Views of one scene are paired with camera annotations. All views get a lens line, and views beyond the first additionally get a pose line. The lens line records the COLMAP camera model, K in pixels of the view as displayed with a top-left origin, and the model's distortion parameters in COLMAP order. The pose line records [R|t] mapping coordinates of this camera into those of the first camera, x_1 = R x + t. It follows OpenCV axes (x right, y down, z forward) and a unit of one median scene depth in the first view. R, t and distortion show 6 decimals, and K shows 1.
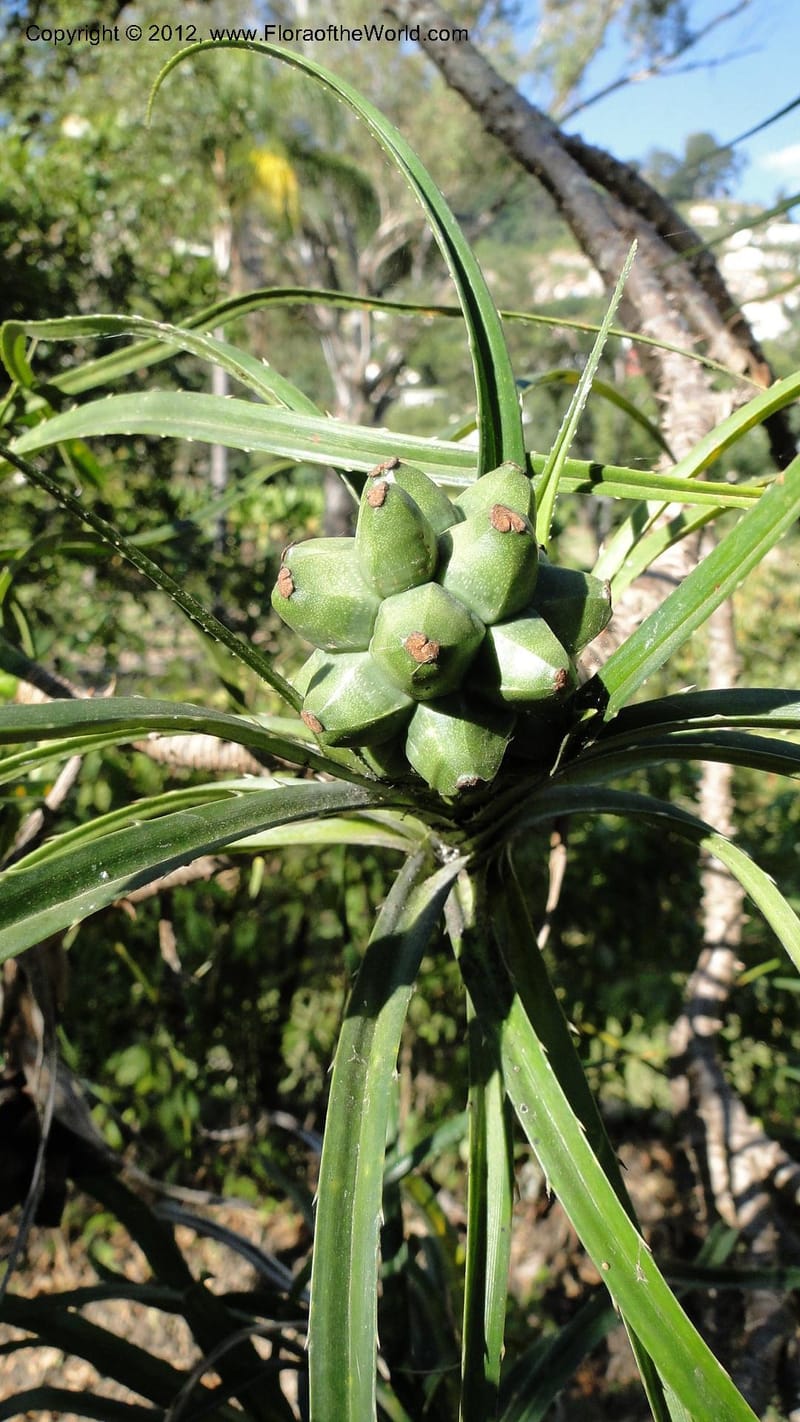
lens RADIAL K [[1021.2, 0, 400.0], [0, 1021.2, 711.0], [0, 0, 1]] dist [0.001037, -0.000049]
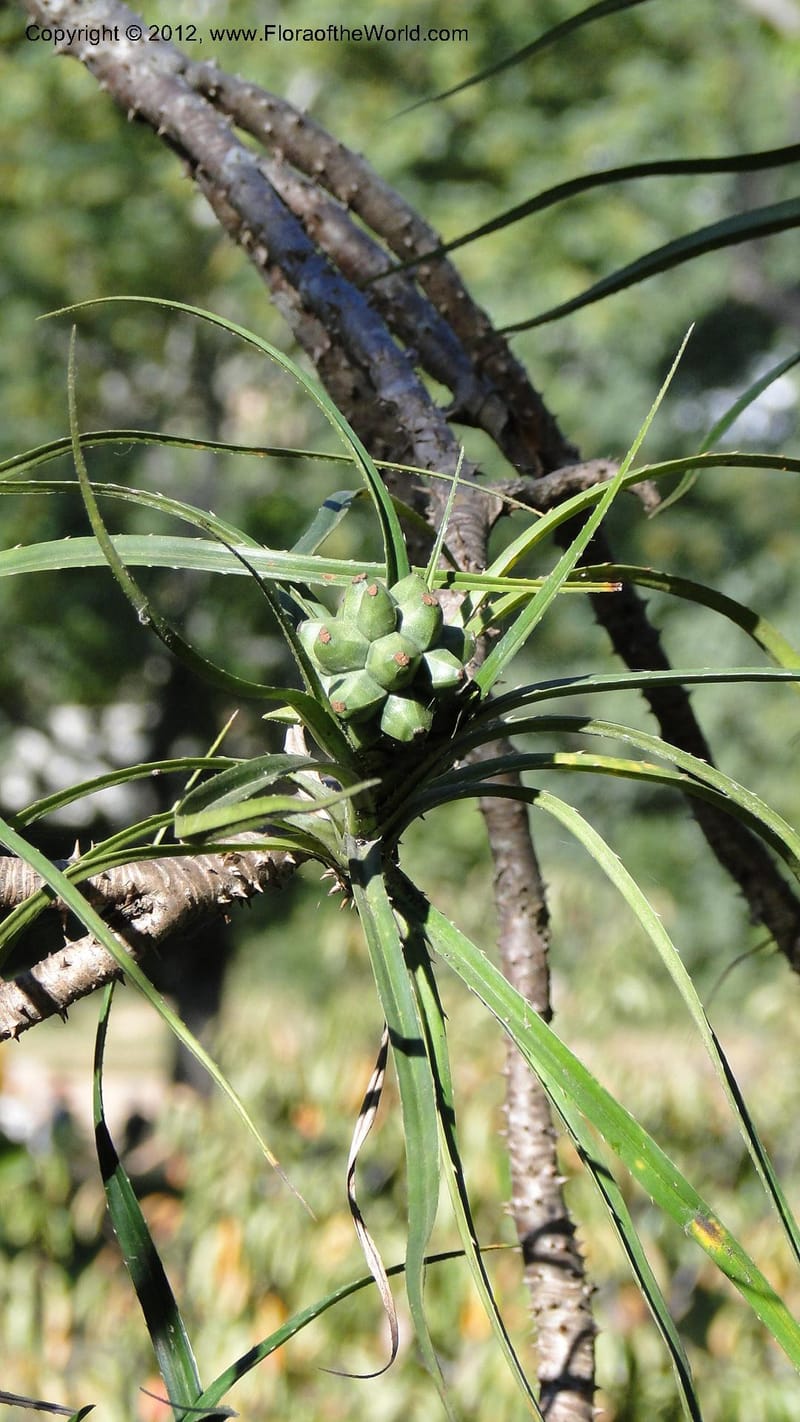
lens RADIAL K [[1187.1, 0, 400.0], [0, 1187.1, 711.0], [0, 0, 1]] dist [-0.002458, -0.001345]
pose [[0.979500, -0.067509, 0.189796, -0.399416], [0.089727, 0.989760, -0.111013, 0.279771], [-0.180358, 0.125767, 0.975527, -1.230488]]
